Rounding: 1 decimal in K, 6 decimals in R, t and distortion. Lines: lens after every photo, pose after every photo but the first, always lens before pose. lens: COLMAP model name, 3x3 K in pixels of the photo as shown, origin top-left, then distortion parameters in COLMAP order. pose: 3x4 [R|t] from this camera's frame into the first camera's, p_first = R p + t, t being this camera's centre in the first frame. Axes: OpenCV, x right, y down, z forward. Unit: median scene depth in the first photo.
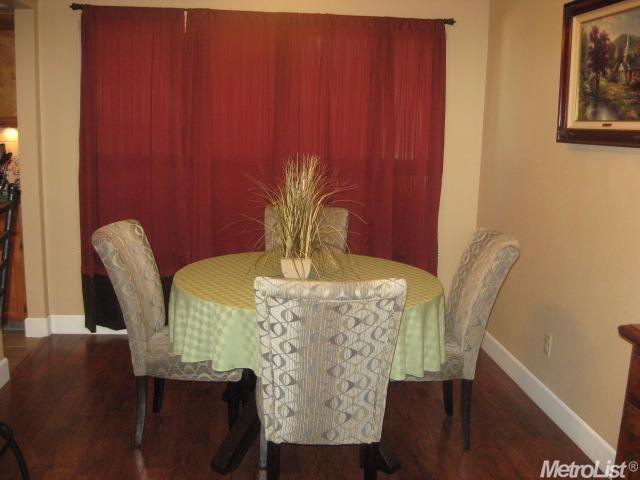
lens RADIAL K [[663.6, 0, 322.0], [0, 663.6, 240.4], [0, 0, 1]] dist [-0.109549, 0.000000]
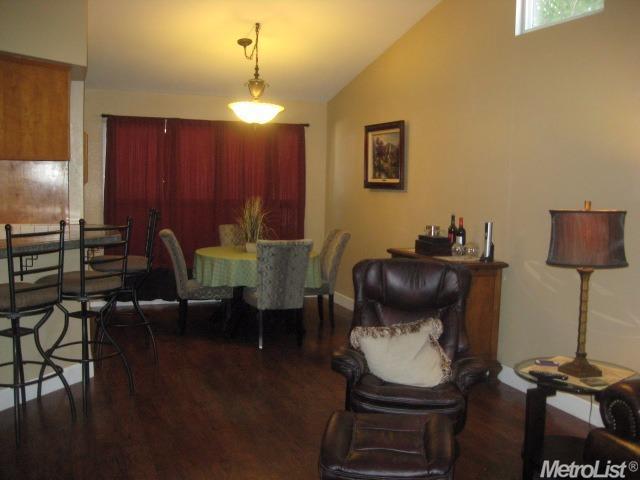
lens RADIAL K [[663.6, 0, 319.2], [0, 663.6, 240.9], [0, 0, 1]] dist [-0.109549, 0.000000]
pose [[0.964239, -0.032332, 0.263054, -0.411495], [0.051944, 0.996336, -0.067944, 0.184869], [-0.259893, 0.079178, 0.962386, -1.191357]]
